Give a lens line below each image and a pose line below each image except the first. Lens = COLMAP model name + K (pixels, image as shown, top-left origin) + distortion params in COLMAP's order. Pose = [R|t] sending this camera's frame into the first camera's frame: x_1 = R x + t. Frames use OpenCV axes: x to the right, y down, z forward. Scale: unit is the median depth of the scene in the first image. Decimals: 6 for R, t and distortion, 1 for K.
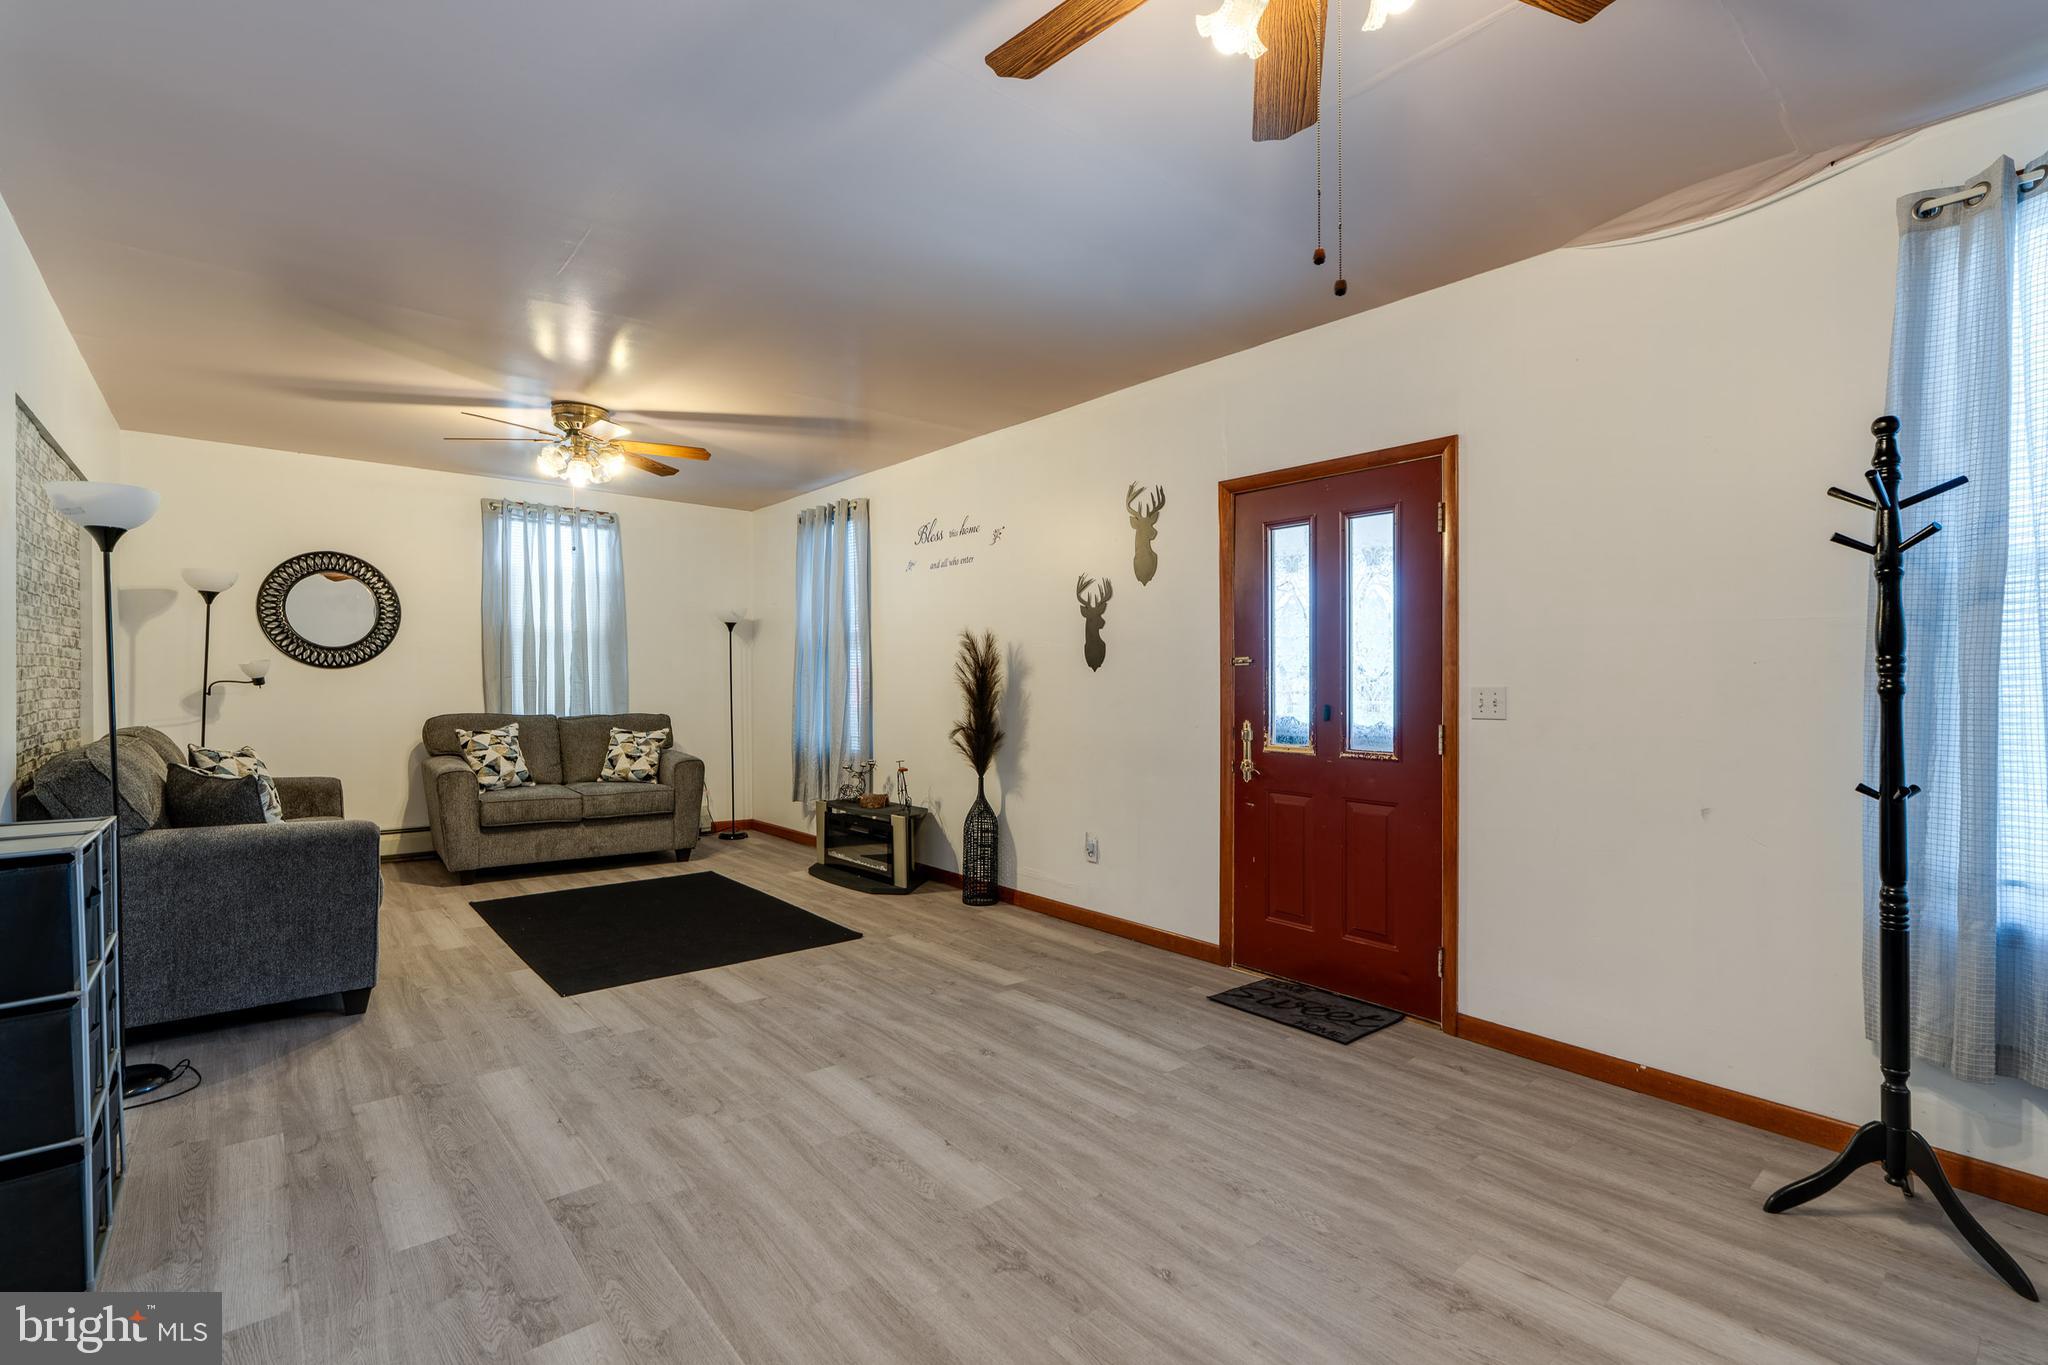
lens RADIAL K [[932.5, 0, 1027.7], [0, 932.5, 685.4], [0, 0, 1]] dist [-0.005016, -0.000126]
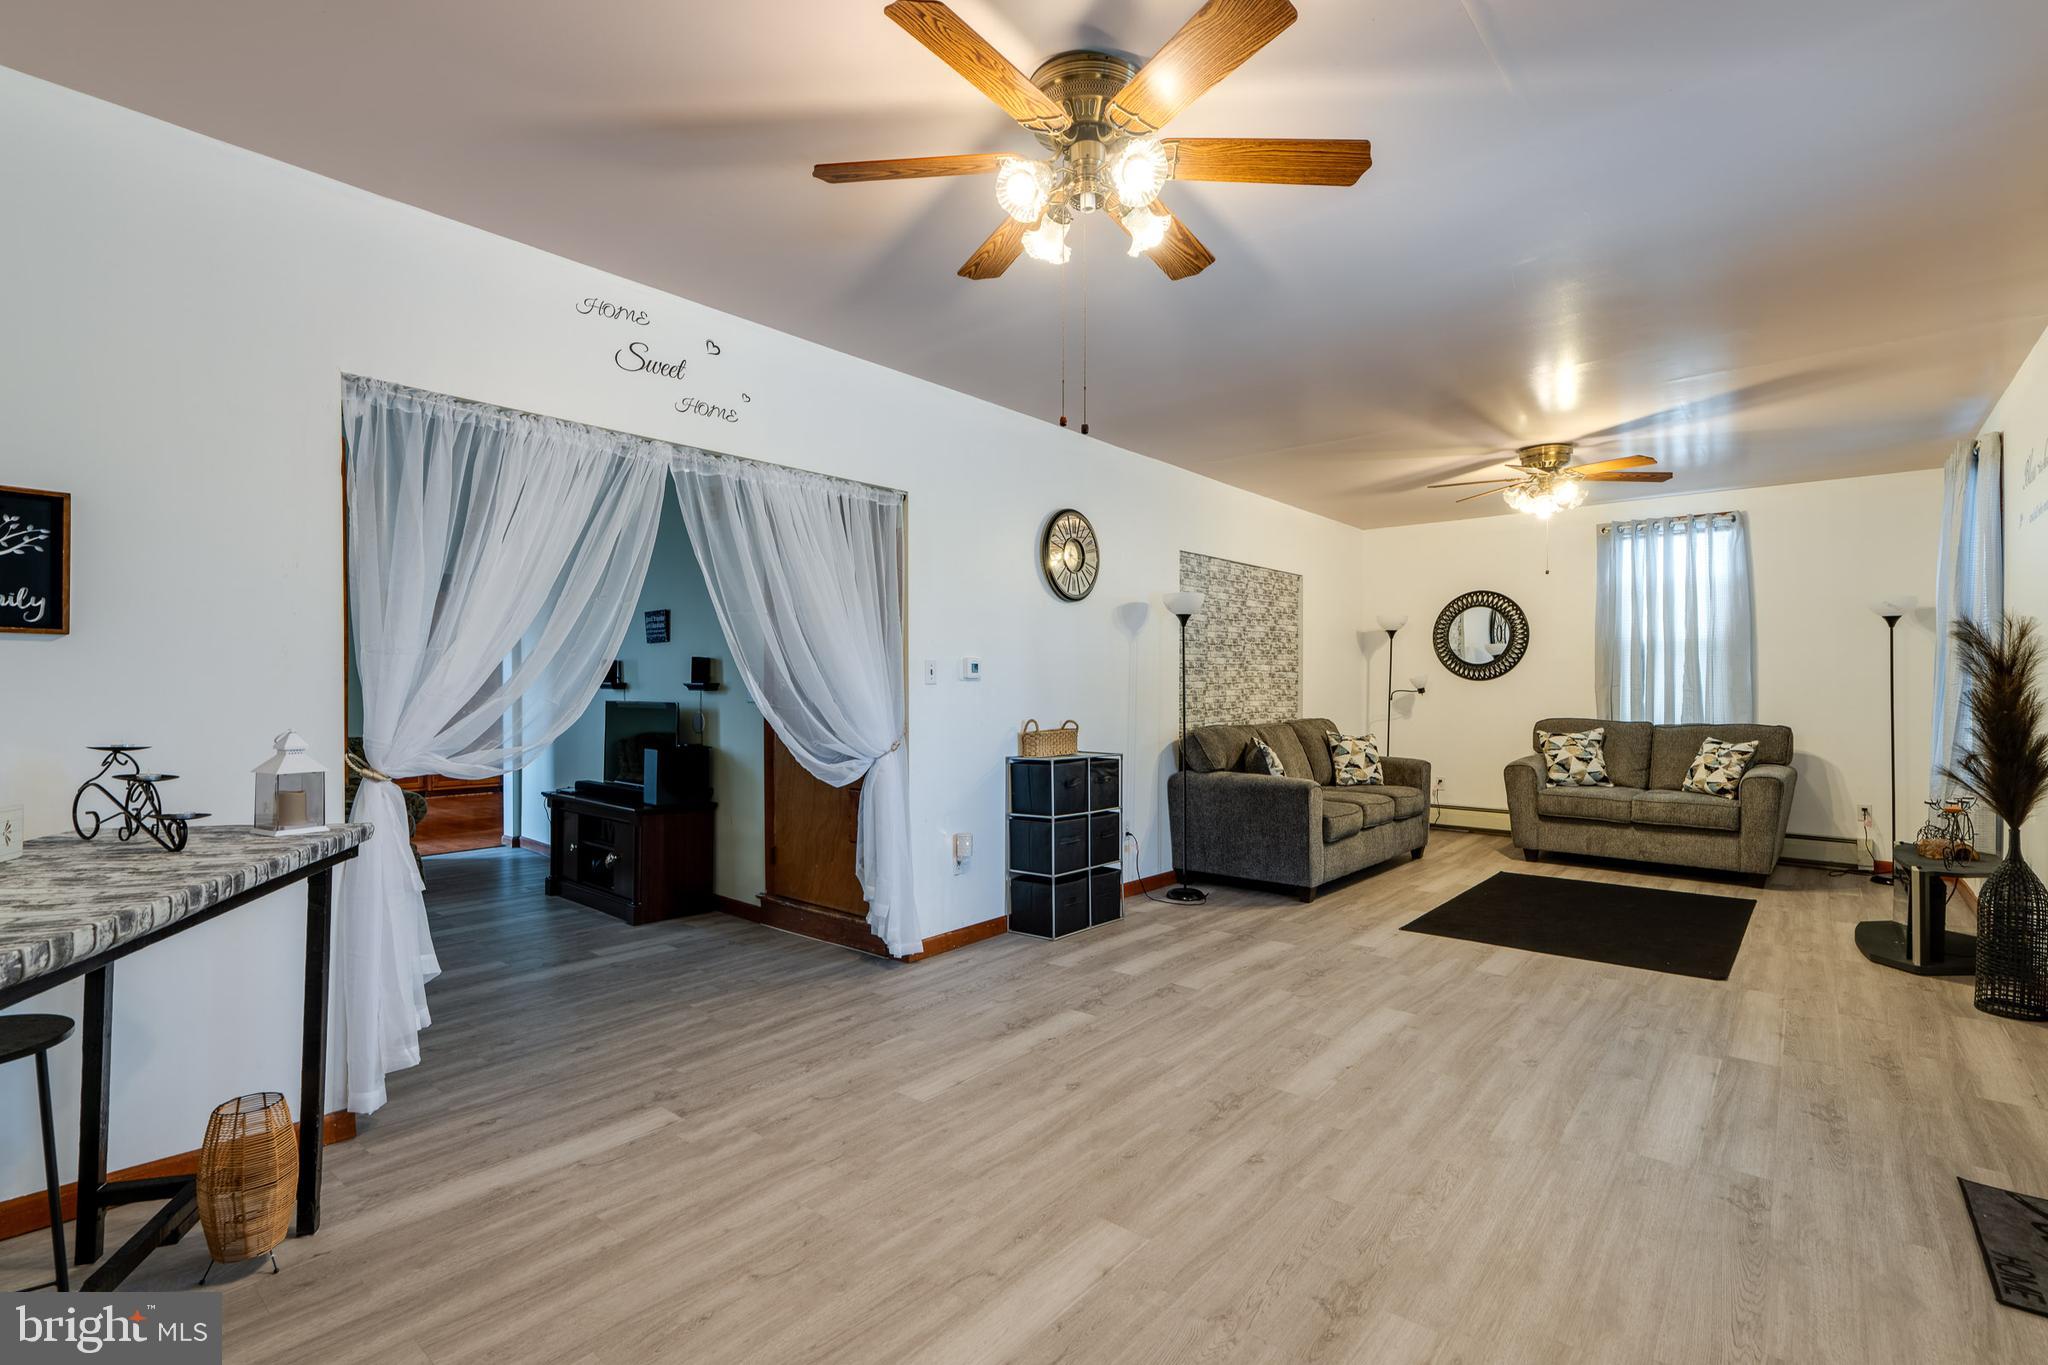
lens RADIAL K [[942.0, 0, 1027.8], [0, 942.0, 687.8], [0, 0, 1]] dist [-0.001927, 0.000564]
pose [[0.161617, -0.007064, -0.986828, 0.746989], [0.000017, 0.999974, -0.007155, 0.001763], [0.986854, 0.001140, 0.161613, 0.268223]]
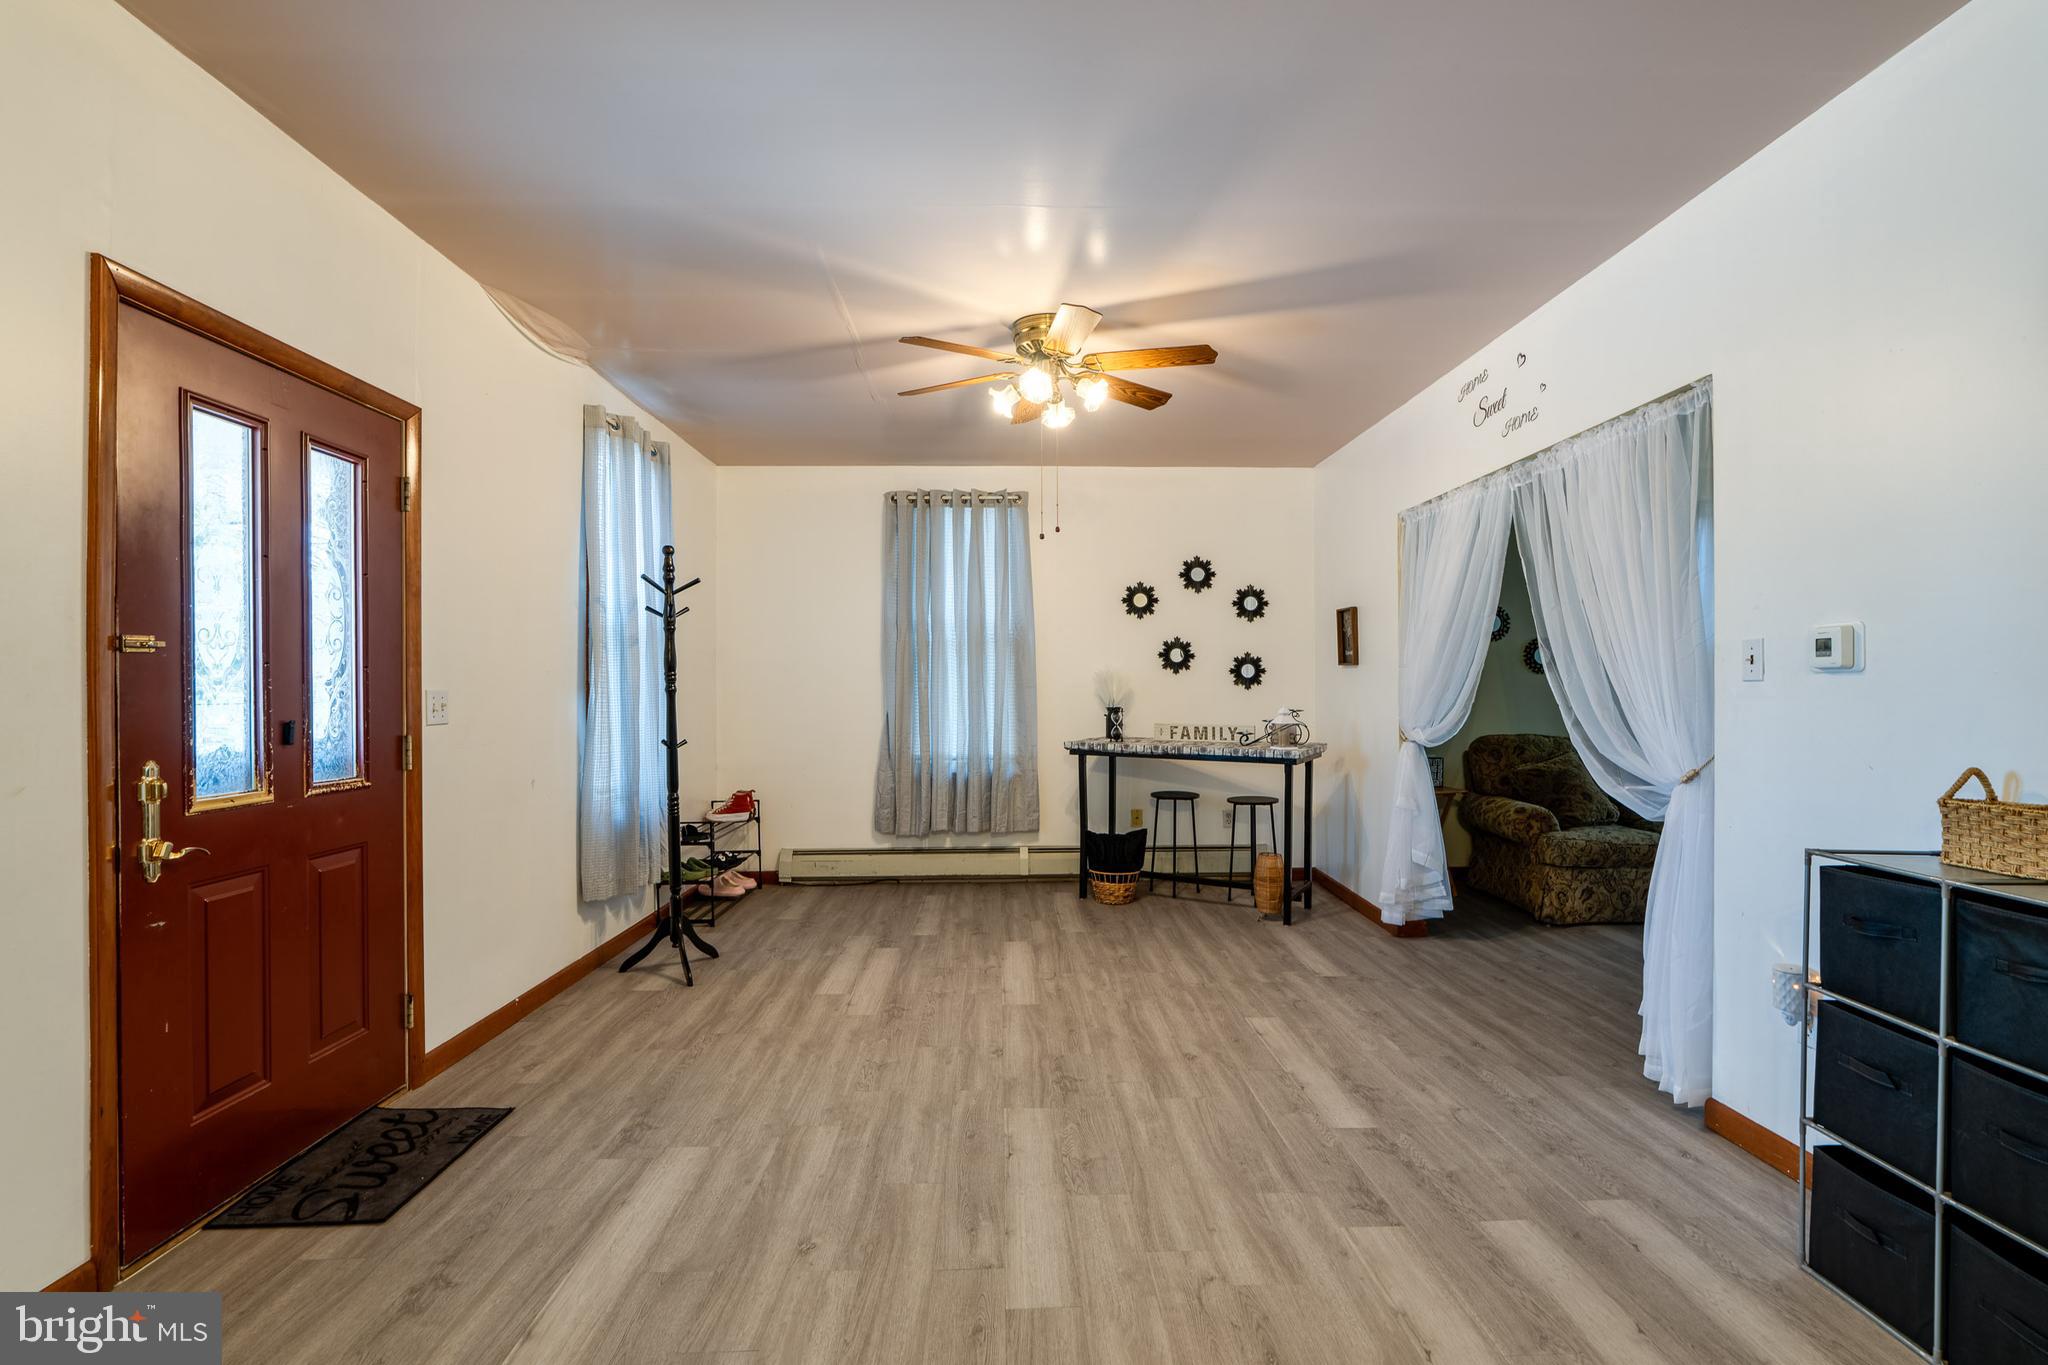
lens RADIAL K [[932.5, 0, 1027.7], [0, 932.5, 685.4], [0, 0, 1]] dist [-0.005016, -0.000126]
pose [[-0.777302, -0.004455, 0.629112, -0.504156], [-0.004375, 0.999989, 0.001676, -0.006868], [-0.629112, -0.001449, -0.777313, 1.228700]]
